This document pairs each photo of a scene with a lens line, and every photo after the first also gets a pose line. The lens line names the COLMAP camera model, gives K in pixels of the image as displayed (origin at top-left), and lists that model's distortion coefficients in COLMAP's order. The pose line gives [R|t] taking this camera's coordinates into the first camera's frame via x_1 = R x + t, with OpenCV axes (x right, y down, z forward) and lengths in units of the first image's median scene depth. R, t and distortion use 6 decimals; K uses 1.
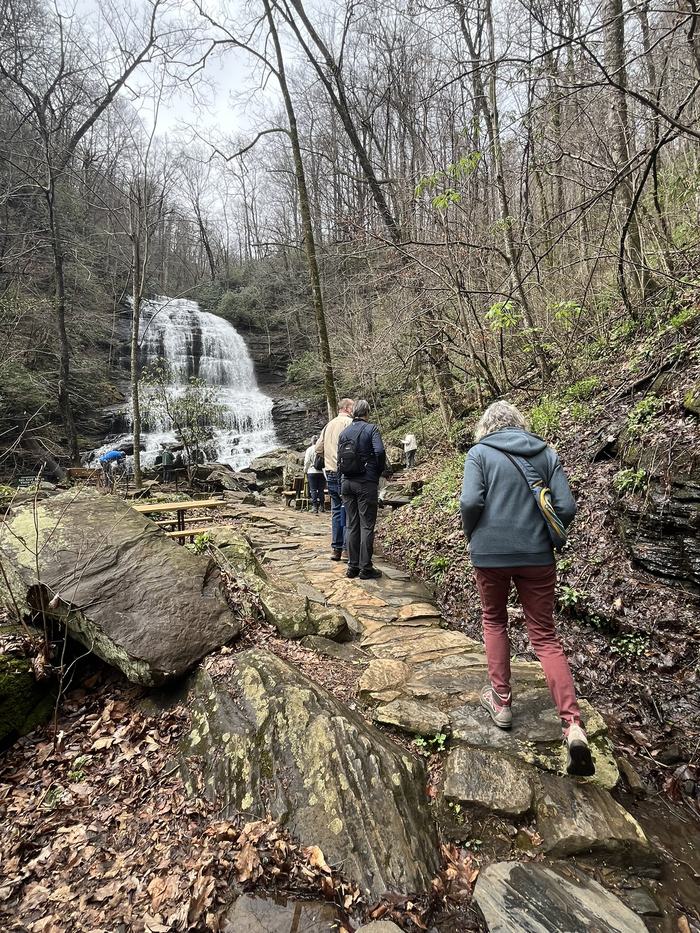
lens RADIAL K [[472.2, 0, 347.7], [0, 472.2, 468.9], [0, 0, 1]] dist [-0.003978, -0.000315]
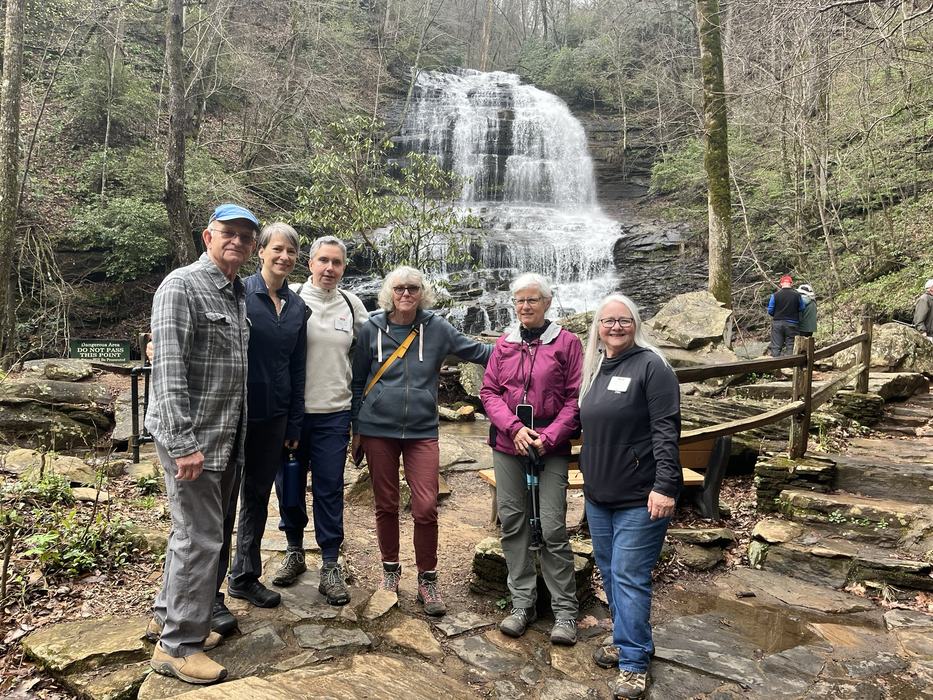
lens RADIAL K [[708.8, 0, 467.3], [0, 708.8, 345.7], [0, 0, 1]] dist [0.026664, -0.005577]
pose [[0.924207, 0.064080, -0.376476, 0.001332], [-0.061131, 0.997934, 0.019790, -0.007188], [0.376966, 0.004724, 0.926215, 0.133543]]
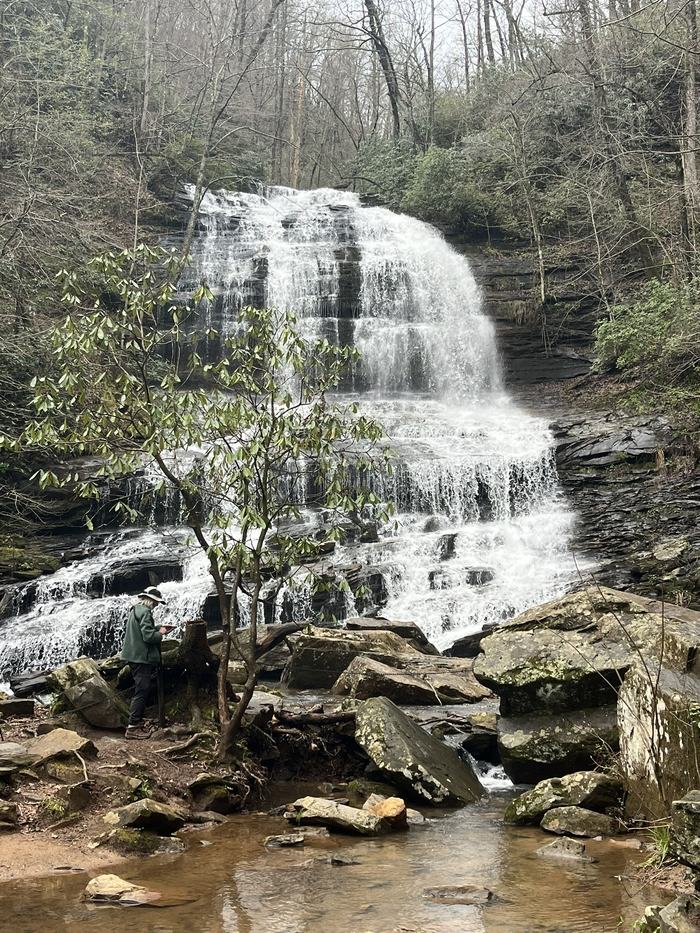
lens RADIAL K [[1158.0, 0, 344.3], [0, 1158.0, 474.6], [0, 0, 1]] dist [0.042435, 0.000000]
pose [[0.945542, -0.024928, -0.324544, -0.029722], [-0.012609, 0.993510, -0.113047, -0.013560], [0.325256, 0.110983, 0.939091, 0.163734]]
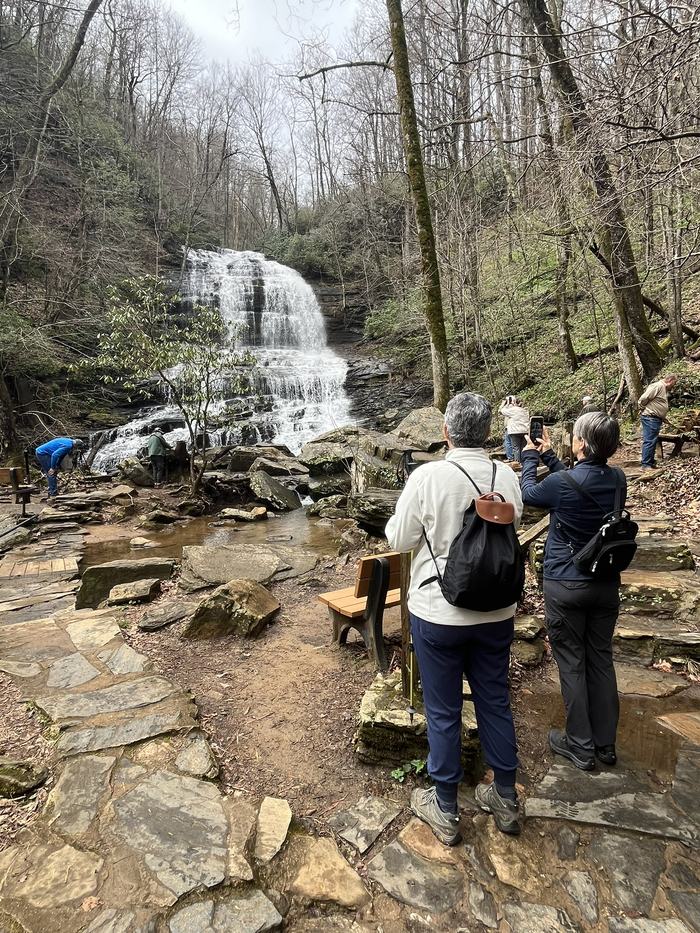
lens RADIAL K [[494.0, 0, 352.3], [0, 494.0, 468.0], [0, 0, 1]] dist [-0.005043, -0.000946]
pose [[0.987582, 0.007253, -0.156939, -0.015871], [0.001254, 0.998538, 0.054039, -0.009973], [0.157102, -0.053564, 0.986129, 0.155157]]
